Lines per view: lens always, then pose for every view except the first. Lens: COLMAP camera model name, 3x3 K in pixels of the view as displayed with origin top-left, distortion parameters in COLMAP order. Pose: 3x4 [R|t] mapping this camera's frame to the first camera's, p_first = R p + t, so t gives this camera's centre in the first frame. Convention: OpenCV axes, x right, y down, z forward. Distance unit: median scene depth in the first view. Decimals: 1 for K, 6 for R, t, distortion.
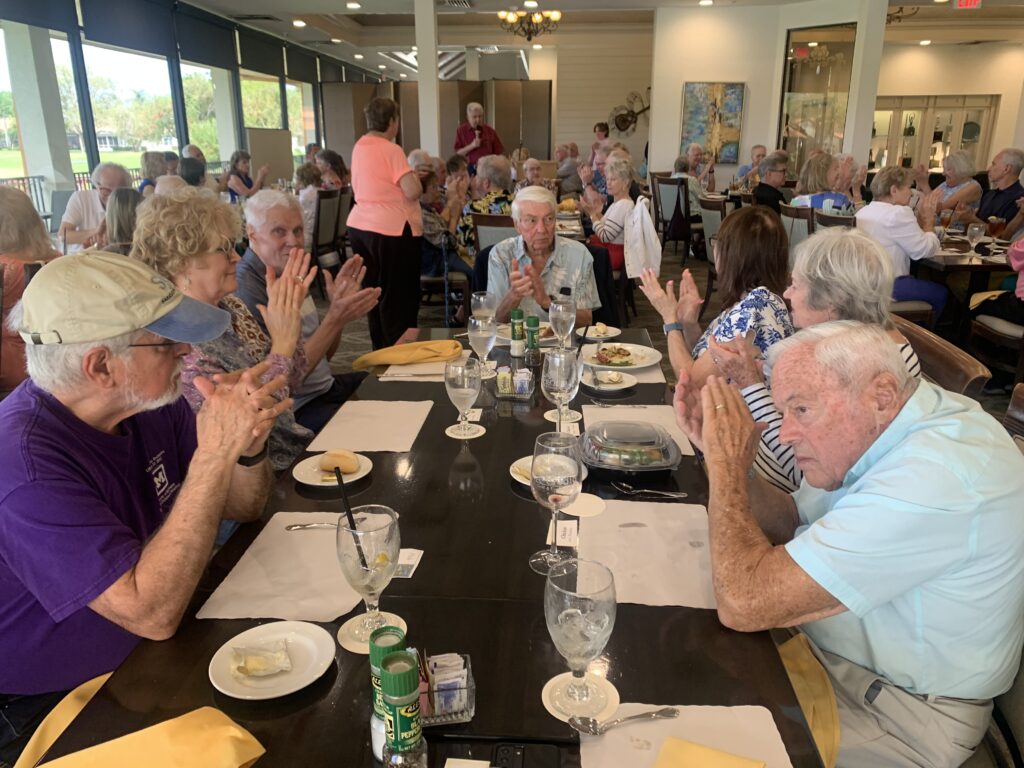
lens RADIAL K [[785.3, 0, 512.2], [0, 785.3, 381.4], [0, 0, 1]] dist [0.010544, -0.002646]
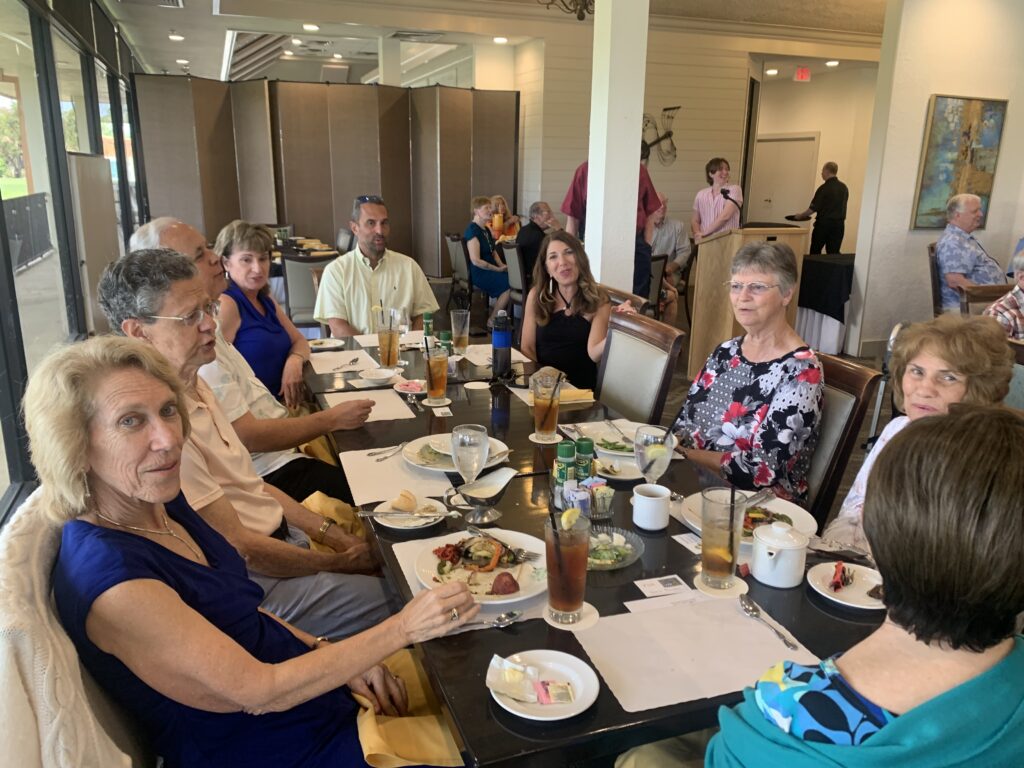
lens RADIAL K [[785.3, 0, 506.9], [0, 785.3, 382.2], [0, 0, 1]] dist [0.010544, -0.002646]
pose [[0.923786, -0.086525, 0.373005, -0.235904], [0.099451, 0.994922, -0.015512, -0.137154], [-0.369768, 0.051426, 0.927700, 0.422515]]
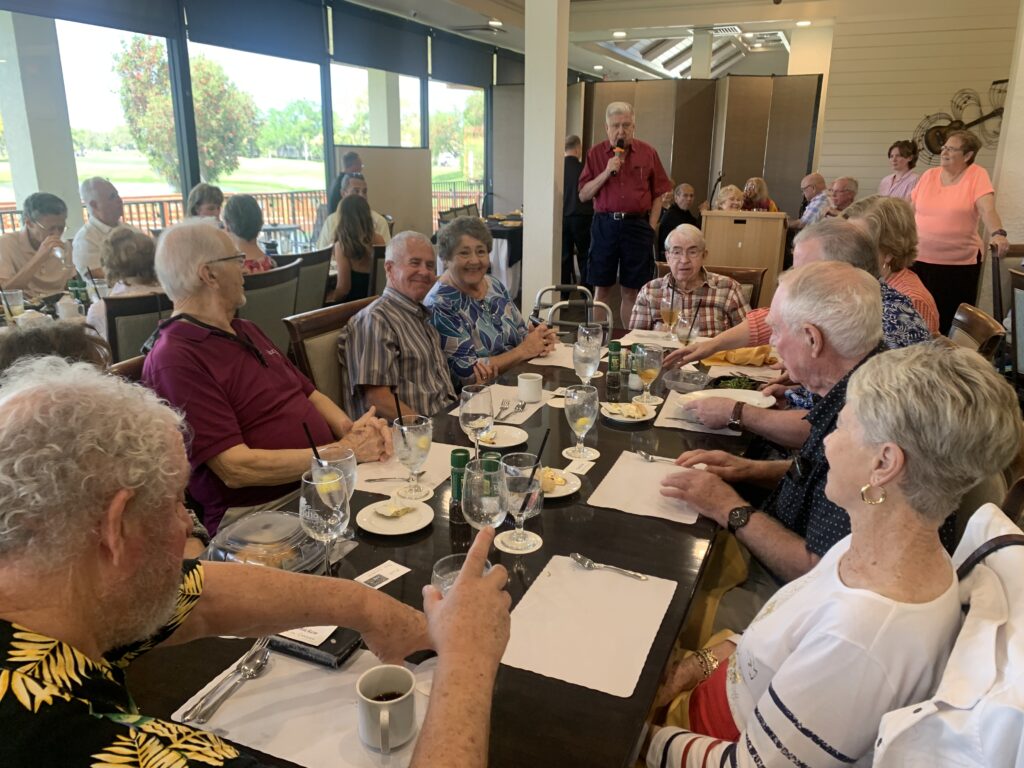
lens RADIAL K [[785.3, 0, 511.8], [0, 785.3, 382.4], [0, 0, 1]] dist [0.010544, -0.002646]
pose [[0.934674, 0.108868, -0.338427, 0.060570], [-0.116464, 0.993193, -0.002154, -0.108228], [0.335888, 0.041428, 0.940990, 0.337542]]
